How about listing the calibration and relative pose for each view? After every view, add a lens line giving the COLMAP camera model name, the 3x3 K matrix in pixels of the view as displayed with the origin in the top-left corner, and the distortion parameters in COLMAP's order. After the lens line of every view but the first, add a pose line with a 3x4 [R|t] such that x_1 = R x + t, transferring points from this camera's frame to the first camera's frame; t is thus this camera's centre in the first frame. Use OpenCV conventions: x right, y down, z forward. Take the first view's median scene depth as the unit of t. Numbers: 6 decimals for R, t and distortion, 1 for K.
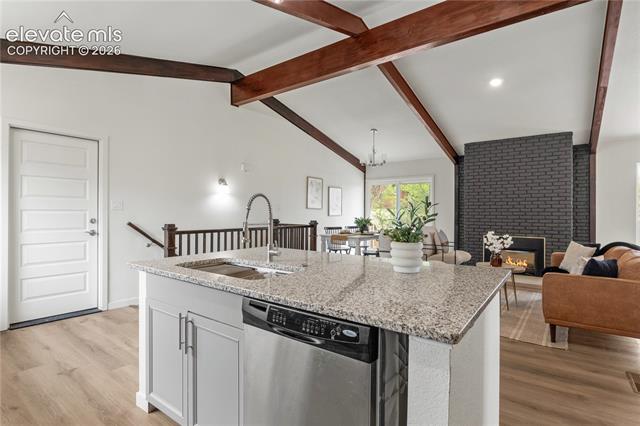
lens RADIAL K [[323.9, 0, 320.6], [0, 323.9, 212.6], [0, 0, 1]] dist [-0.004848, -0.001674]
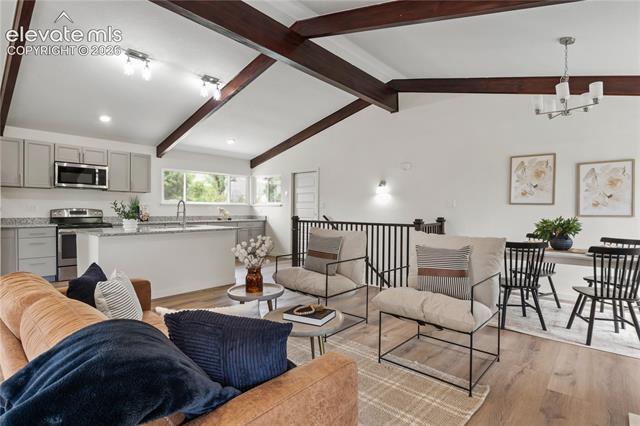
lens RADIAL K [[323.9, 0, 324.3], [0, 323.9, 210.7], [0, 0, 1]] dist [-0.004848, -0.001674]
pose [[-0.078884, -0.002736, -0.996880, 0.774543], [-0.007752, 0.999968, -0.002131, 0.006436], [0.996854, 0.007560, -0.078903, 0.786428]]
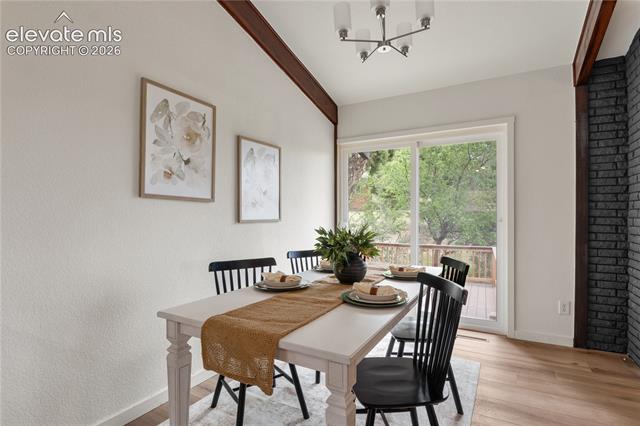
lens RADIAL K [[323.9, 0, 324.1], [0, 323.9, 214.3], [0, 0, 1]] dist [-0.004848, -0.001674]
pose [[0.988538, -0.002206, 0.150958, 0.080122], [0.002276, 0.999997, -0.000291, 0.002896], [-0.150957, 0.000631, 0.988540, 0.839004]]
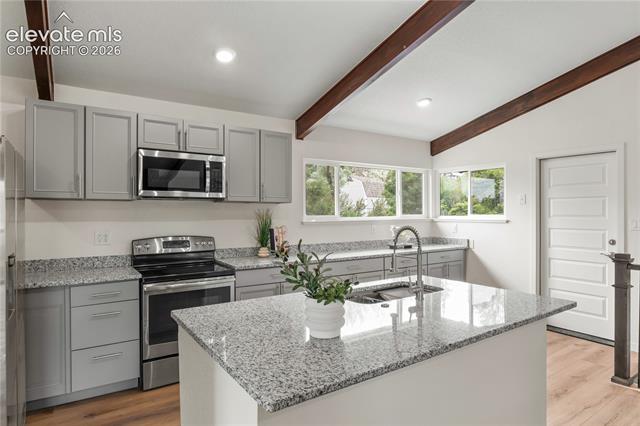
lens RADIAL K [[372.8, 0, 323.8], [0, 372.8, 211.6], [0, 0, 1]] dist [-0.001448, 0.000417]
pose [[-0.330901, -0.007691, -0.943634, 0.347213], [-0.000995, 0.999969, -0.007802, -0.032507], [0.943665, -0.001643, -0.330898, 0.388232]]
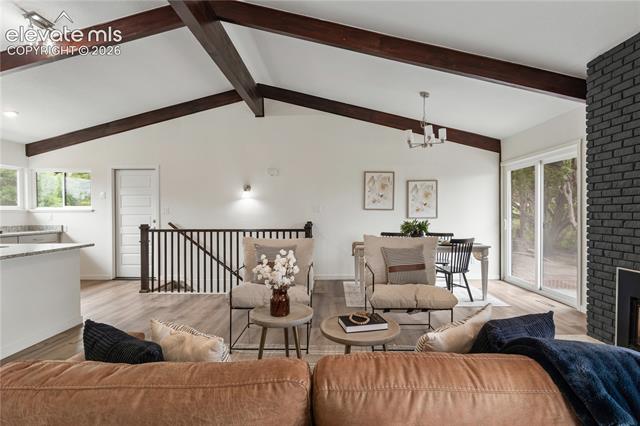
lens RADIAL K [[323.9, 0, 322.8], [0, 323.9, 215.8], [0, 0, 1]] dist [-0.004848, -0.001674]
pose [[0.585329, 0.000947, -0.810795, 0.682843], [0.007220, 0.999954, 0.006380, -0.002614], [0.810764, -0.009588, 0.585295, 0.490616]]
